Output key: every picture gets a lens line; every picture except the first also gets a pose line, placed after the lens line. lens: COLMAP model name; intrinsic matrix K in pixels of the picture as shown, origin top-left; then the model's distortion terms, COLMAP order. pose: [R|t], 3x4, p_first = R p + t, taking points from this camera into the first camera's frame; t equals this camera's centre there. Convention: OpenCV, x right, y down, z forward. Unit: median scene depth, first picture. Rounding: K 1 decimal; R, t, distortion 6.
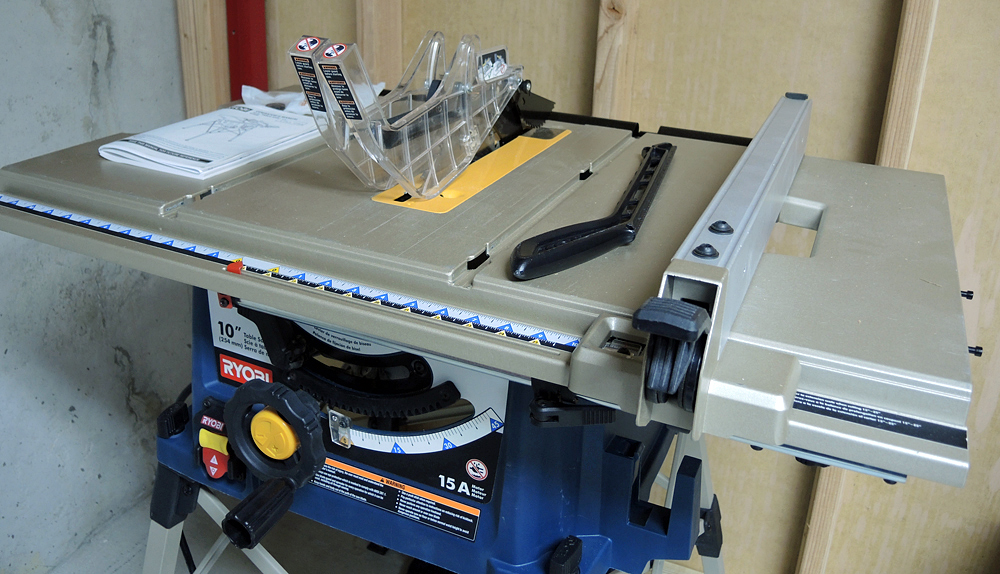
lens RADIAL K [[837.9, 0, 495.5], [0, 837.9, 200.6], [0, 0, 1]] dist [-0.050143, -0.033324]
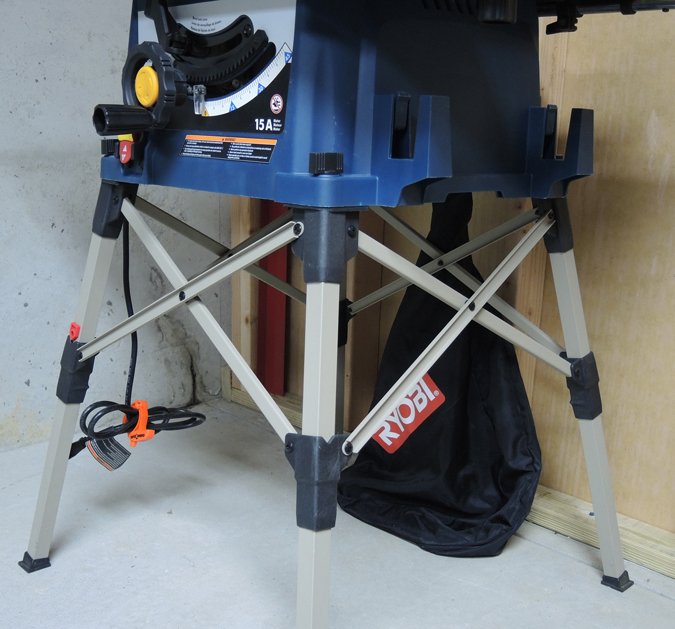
lens RADIAL K [[836.7, 0, 361.5], [0, 836.7, 375.3], [0, 0, 1]] dist [-0.049491, 0.000000]
pose [[0.940444, 0.102364, -0.324172, 0.533313], [-0.122830, 0.991485, -0.043255, 0.739991], [0.316984, 0.080497, 0.945009, -0.133499]]
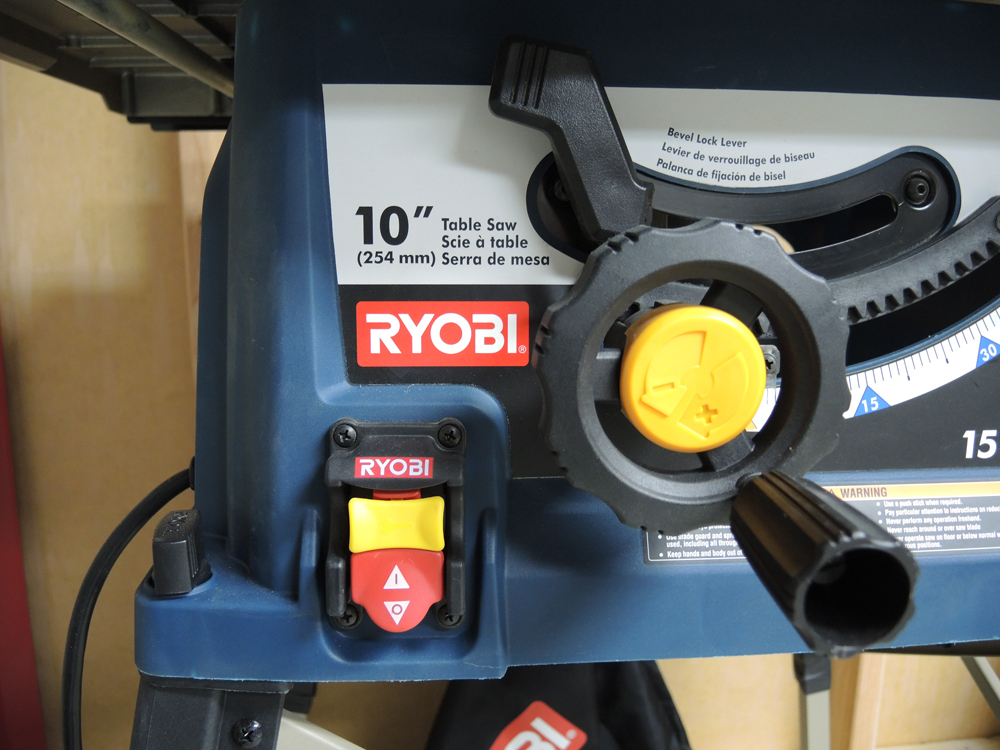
lens RADIAL K [[845.2, 0, 494.0], [0, 845.2, 370.4], [0, 0, 1]] dist [-0.063169, -0.023775]
pose [[0.882020, -0.110405, 0.458095, -0.495520], [0.180656, 0.977109, -0.112344, 0.292571], [-0.435206, 0.181848, 0.881775, 0.682786]]
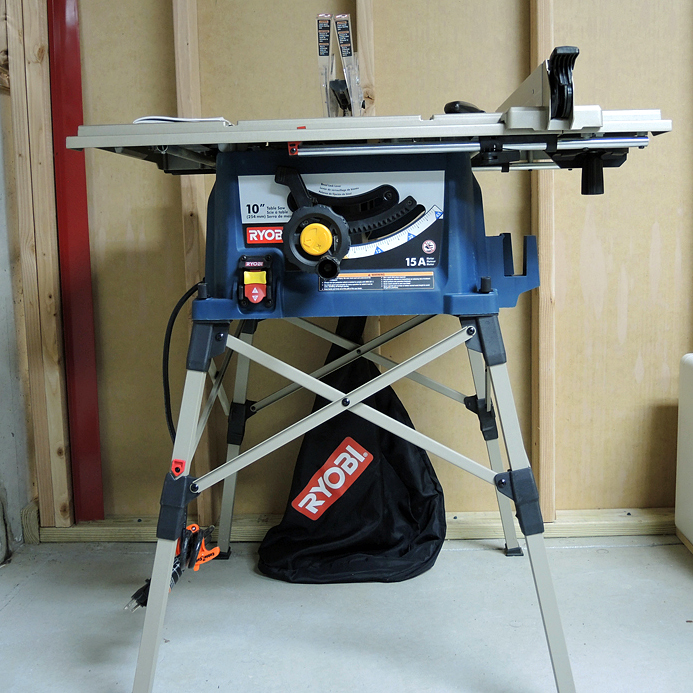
lens RADIAL K [[838.6, 0, 358.3], [0, 838.6, 317.8], [0, 0, 1]] dist [-0.053935, 0.000000]
pose [[0.920411, -0.096860, 0.378764, -0.818746], [0.178757, 0.965885, -0.187385, 0.743224], [-0.347692, 0.240177, 0.906325, -0.520212]]
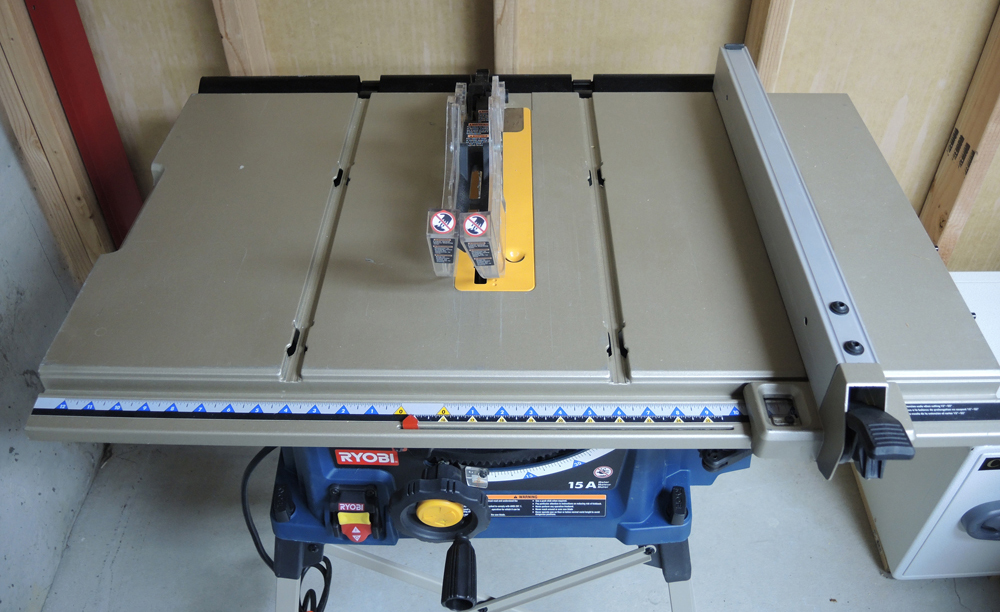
lens RADIAL K [[835.8, 0, 495.4], [0, 835.8, 238.5], [0, 0, 1]] dist [-0.052951, -0.025201]
pose [[0.912699, -0.295646, 0.282089, -0.393777], [0.173941, 0.905744, 0.386488, -0.471880], [-0.369764, -0.303680, 0.878096, 0.076041]]
